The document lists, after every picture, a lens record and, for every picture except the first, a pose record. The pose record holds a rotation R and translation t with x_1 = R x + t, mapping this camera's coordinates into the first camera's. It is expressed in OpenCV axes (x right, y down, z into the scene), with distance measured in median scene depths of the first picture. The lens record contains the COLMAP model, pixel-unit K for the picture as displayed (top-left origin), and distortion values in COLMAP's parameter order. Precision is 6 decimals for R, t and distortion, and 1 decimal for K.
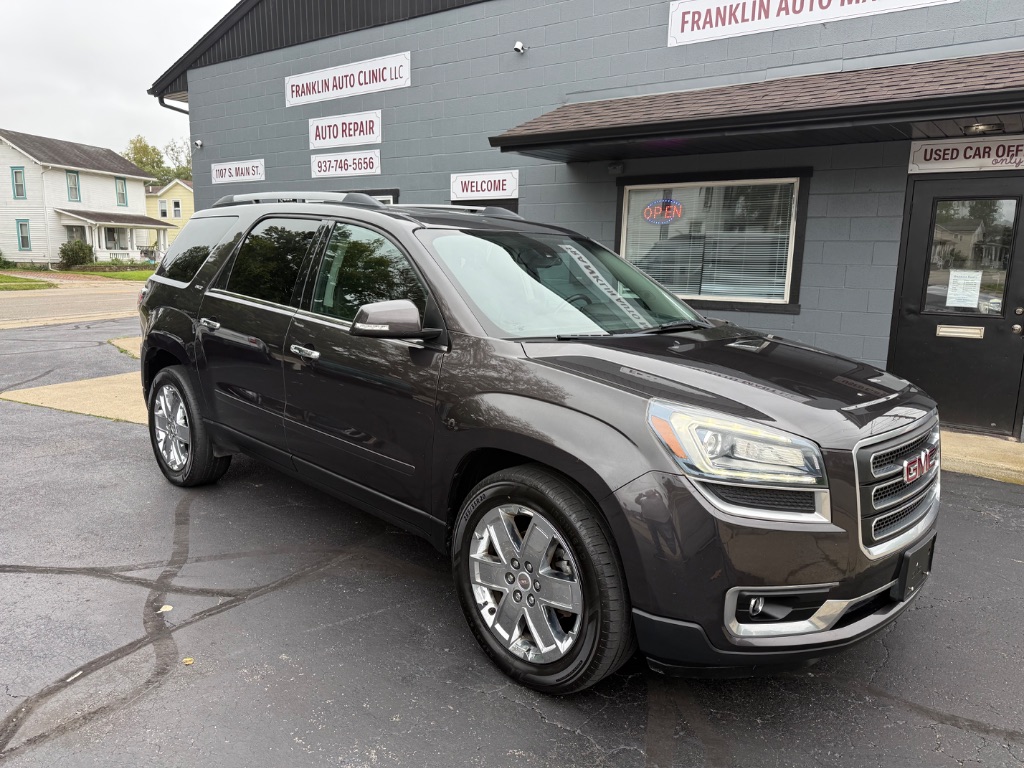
lens RADIAL K [[734.1, 0, 509.0], [0, 734.1, 388.0], [0, 0, 1]] dist [0.009321, -0.025555]
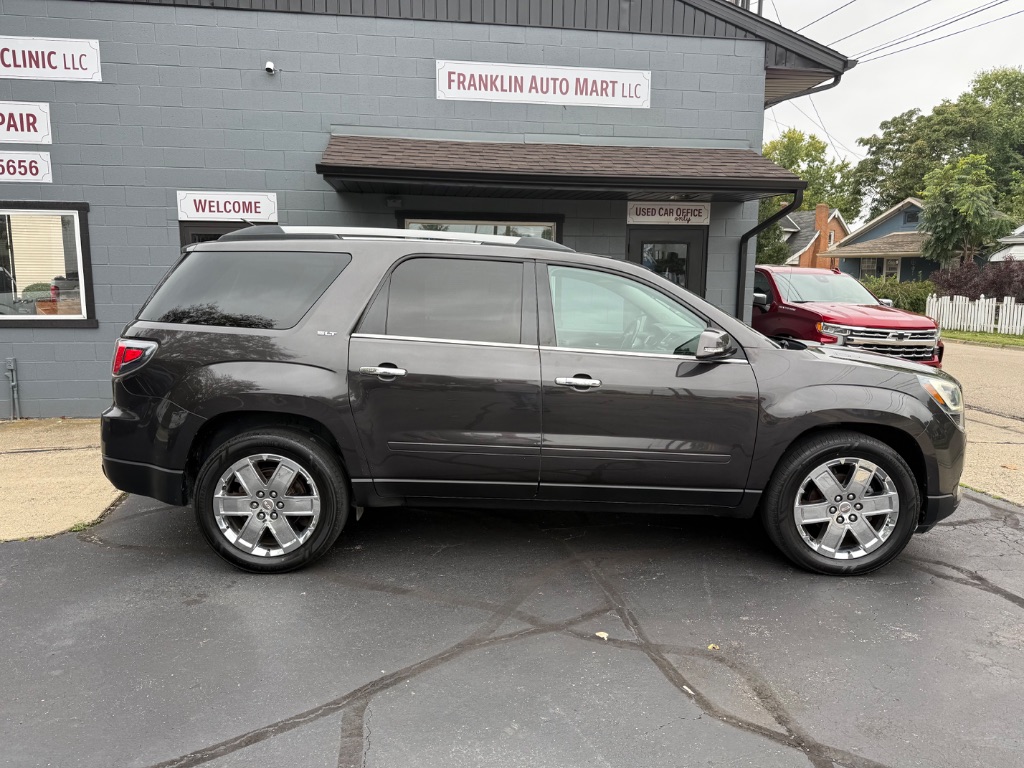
lens RADIAL K [[734.1, 0, 517.0], [0, 734.1, 386.7], [0, 0, 1]] dist [0.009321, -0.025555]
pose [[0.706717, -0.114229, 0.698214, -0.552773], [0.129751, 0.991068, 0.030810, -0.044149], [-0.695497, 0.068820, 0.715226, 0.137461]]
